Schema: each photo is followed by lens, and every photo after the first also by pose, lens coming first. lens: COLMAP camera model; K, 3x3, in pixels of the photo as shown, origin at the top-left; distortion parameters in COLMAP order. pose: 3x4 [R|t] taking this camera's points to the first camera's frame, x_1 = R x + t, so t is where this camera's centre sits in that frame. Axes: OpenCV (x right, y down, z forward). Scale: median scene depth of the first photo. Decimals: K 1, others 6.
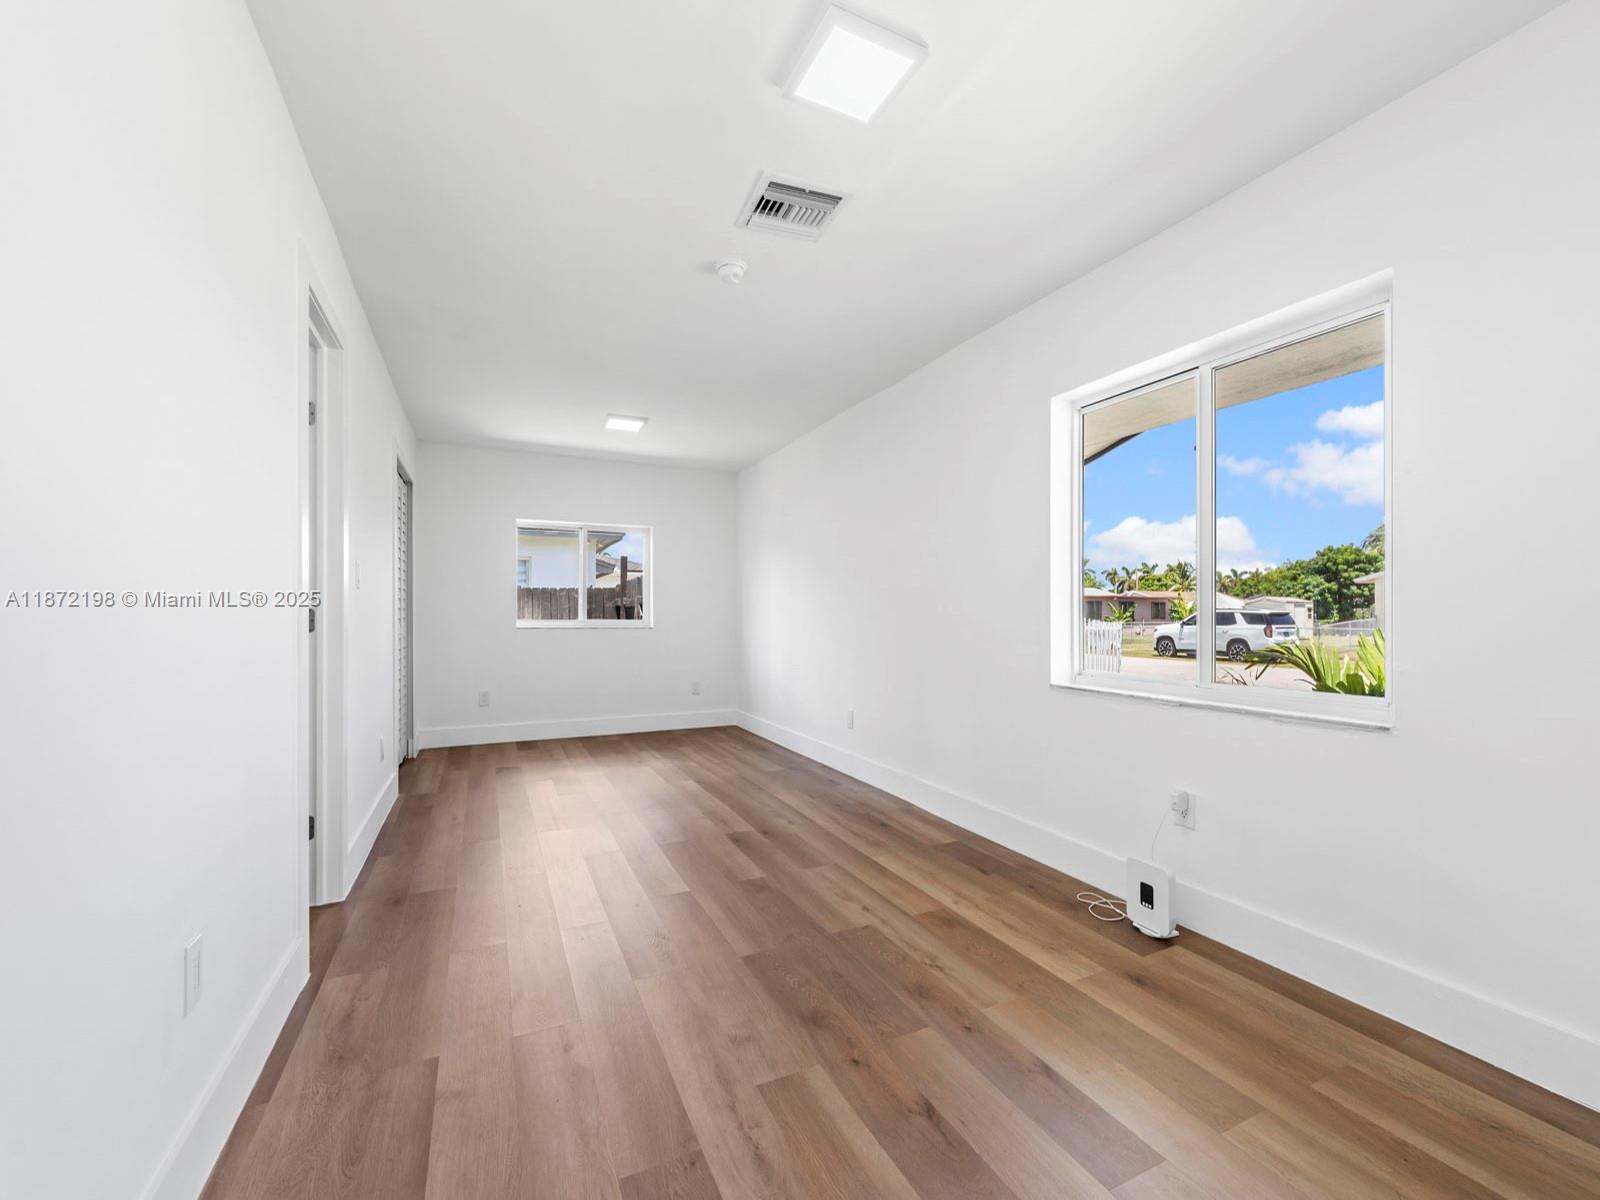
lens RADIAL K [[653.7, 0, 809.5], [0, 653.7, 609.9], [0, 0, 1]] dist [-0.000239, -0.000177]
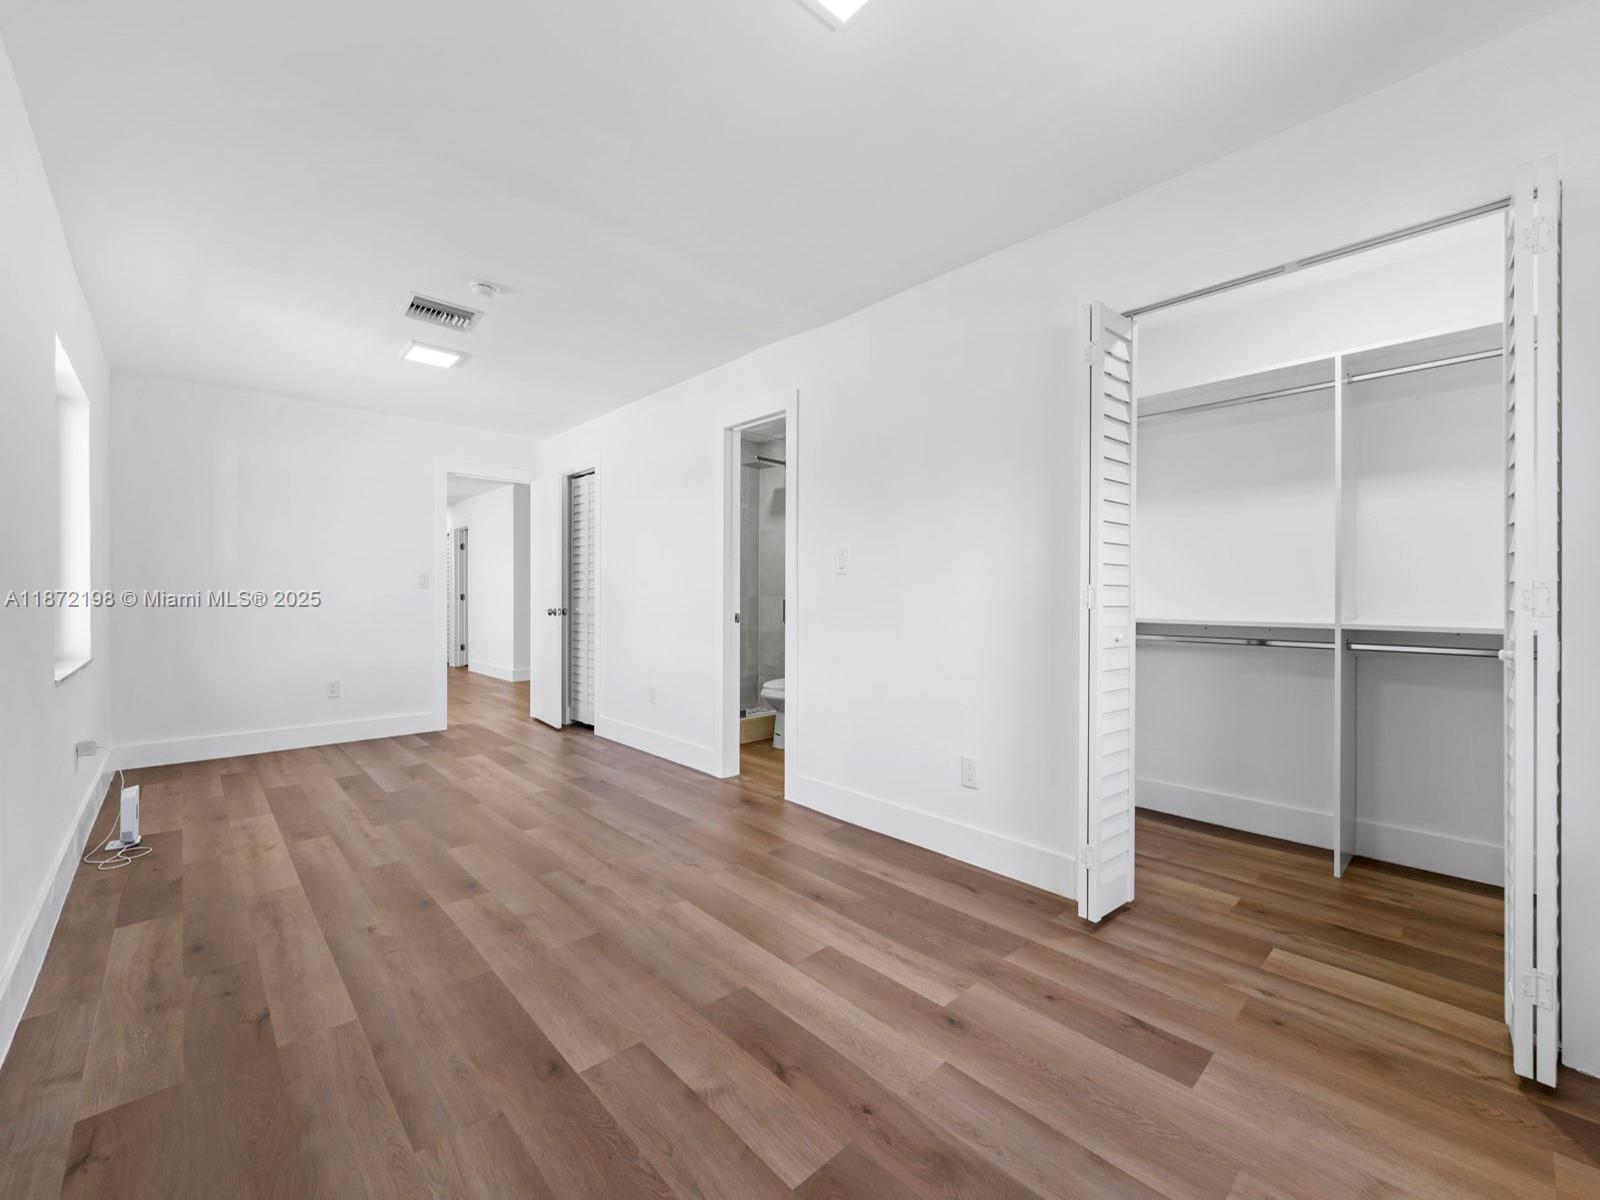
lens RADIAL K [[653.7, 0, 797.8], [0, 653.7, 599.6], [0, 0, 1]] dist [-0.000239, -0.000177]
pose [[-0.956509, -0.001306, -0.291700, -0.248609], [0.000083, 0.999989, -0.004751, 0.012504], [0.291703, -0.004569, -0.956498, 1.806029]]
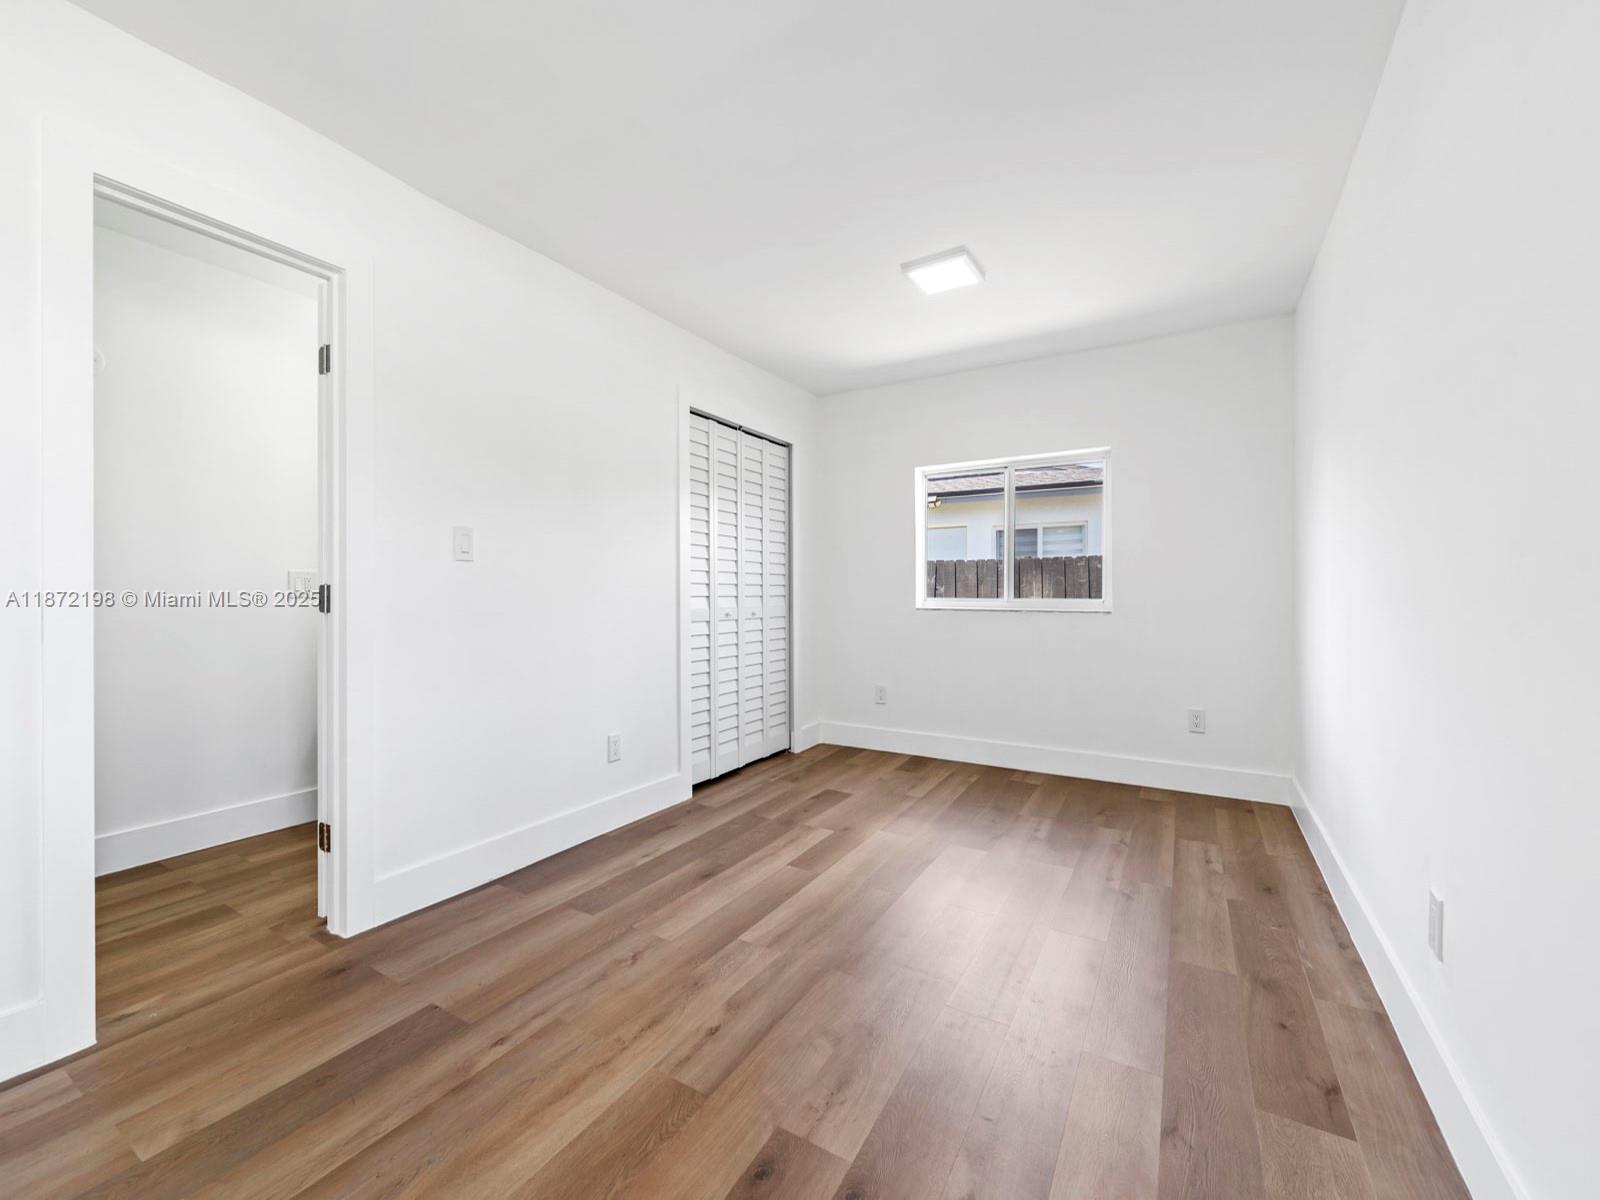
lens RADIAL K [[653.7, 0, 780.3], [0, 653.7, 601.4], [0, 0, 1]] dist [-0.000239, -0.000177]
pose [[0.530891, 0.007871, -0.847404, 0.213369], [0.011186, 0.999805, 0.016294, 0.006962], [0.847367, -0.018129, 0.530699, 0.781703]]
